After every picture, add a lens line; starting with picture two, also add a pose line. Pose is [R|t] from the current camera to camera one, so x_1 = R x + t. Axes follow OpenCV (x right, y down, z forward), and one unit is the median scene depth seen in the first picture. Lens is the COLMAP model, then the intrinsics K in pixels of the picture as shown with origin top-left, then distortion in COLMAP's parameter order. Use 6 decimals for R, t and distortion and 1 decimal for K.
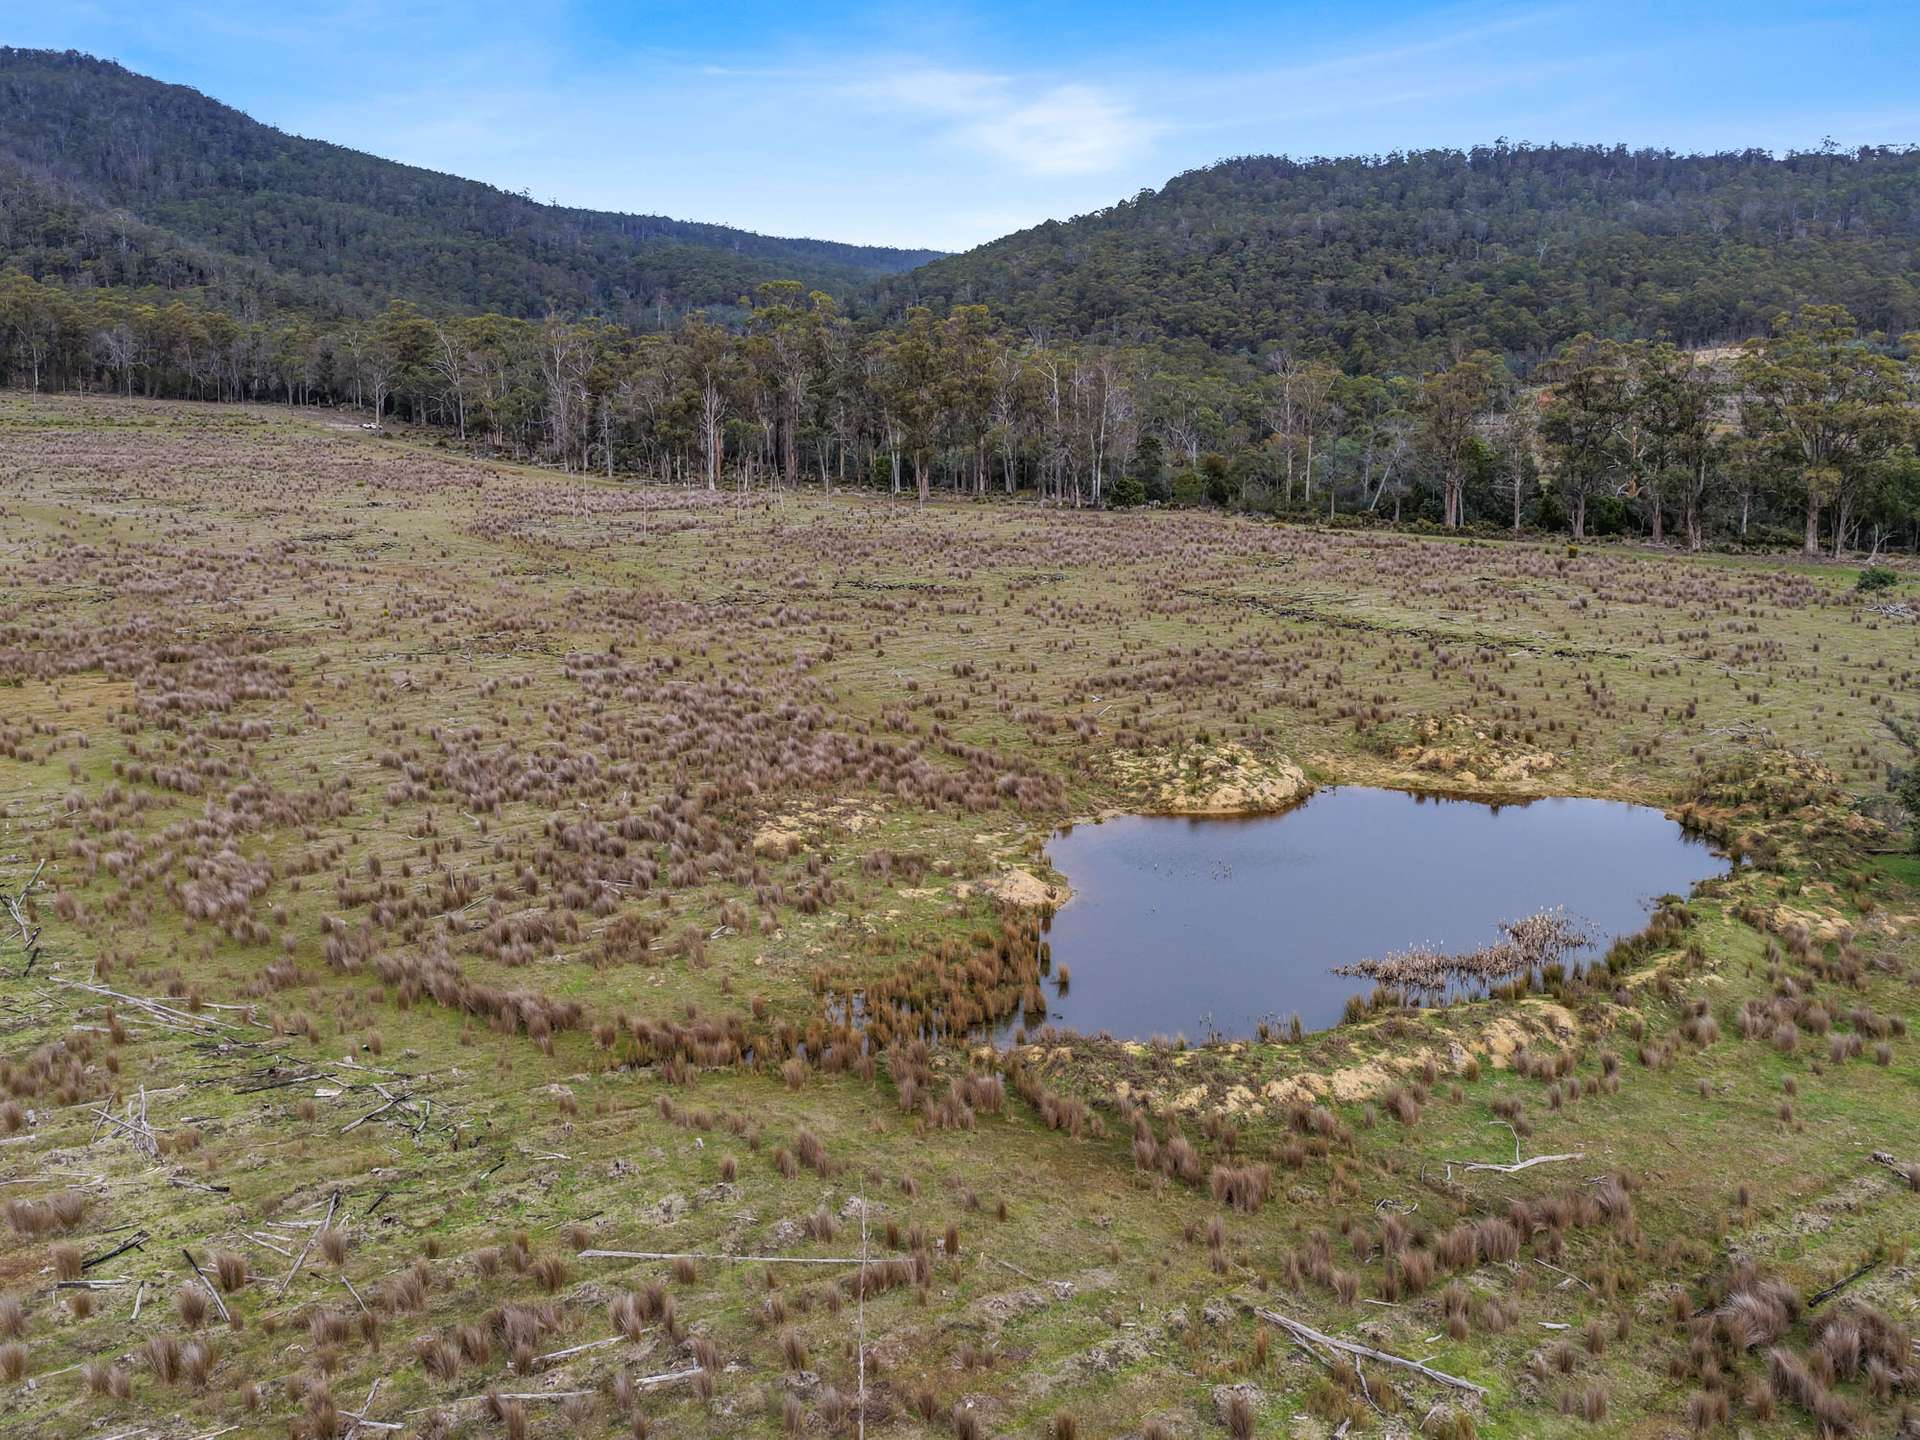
lens RADIAL K [[1573.6, 0, 959.7], [0, 1573.6, 723.1], [0, 0, 1]] dist [0.003406, 0.006426]
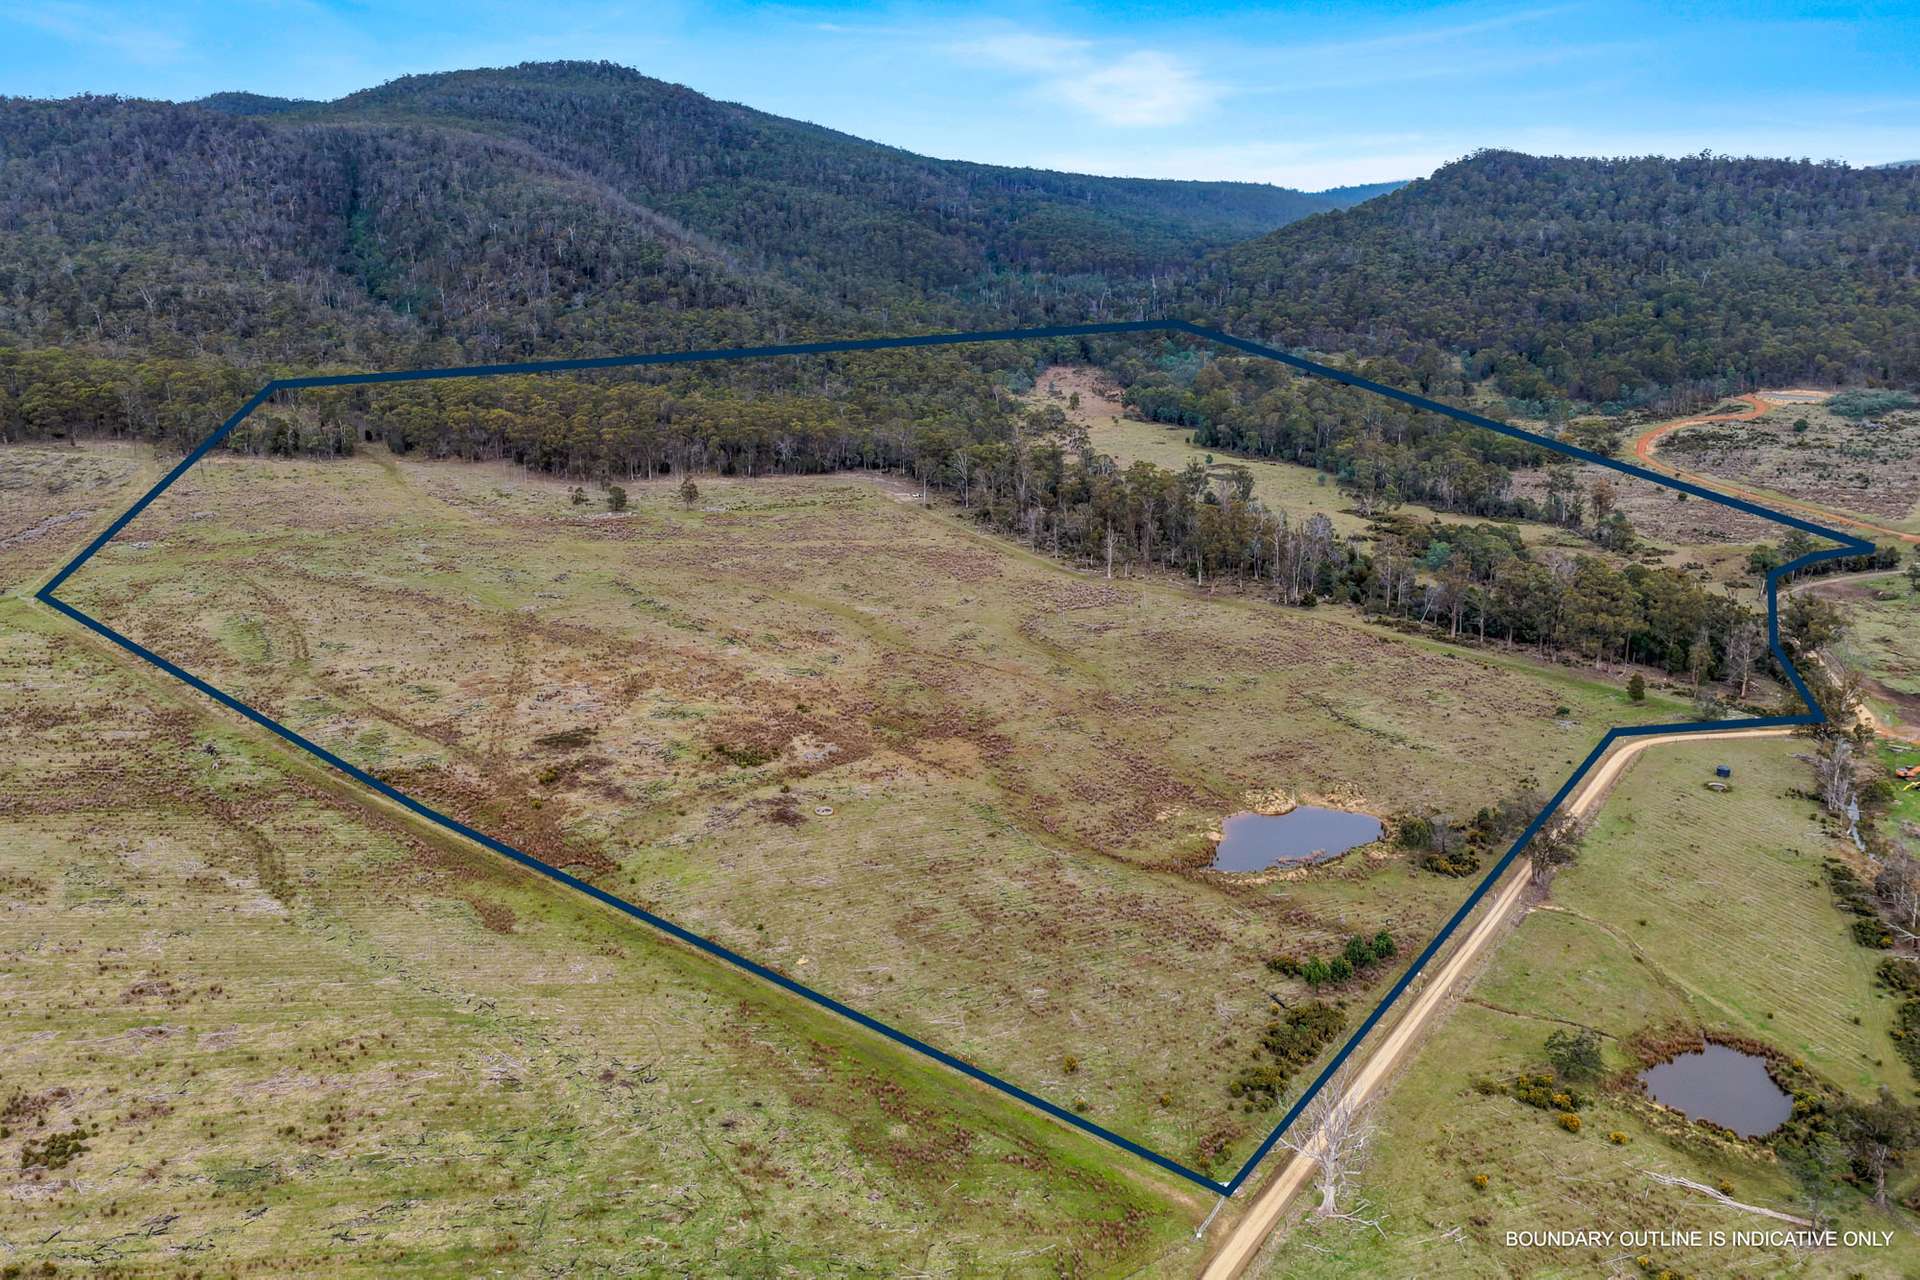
lens RADIAL K [[1552.9, 0, 962.2], [0, 1552.9, 639.4], [0, 0, 1]] dist [-0.009592, -0.000567]
pose [[0.980731, 0.044159, -0.190305, 0.018505], [-0.026061, 0.994985, 0.096573, -0.106877], [0.193615, -0.089752, 0.976963, -0.427977]]
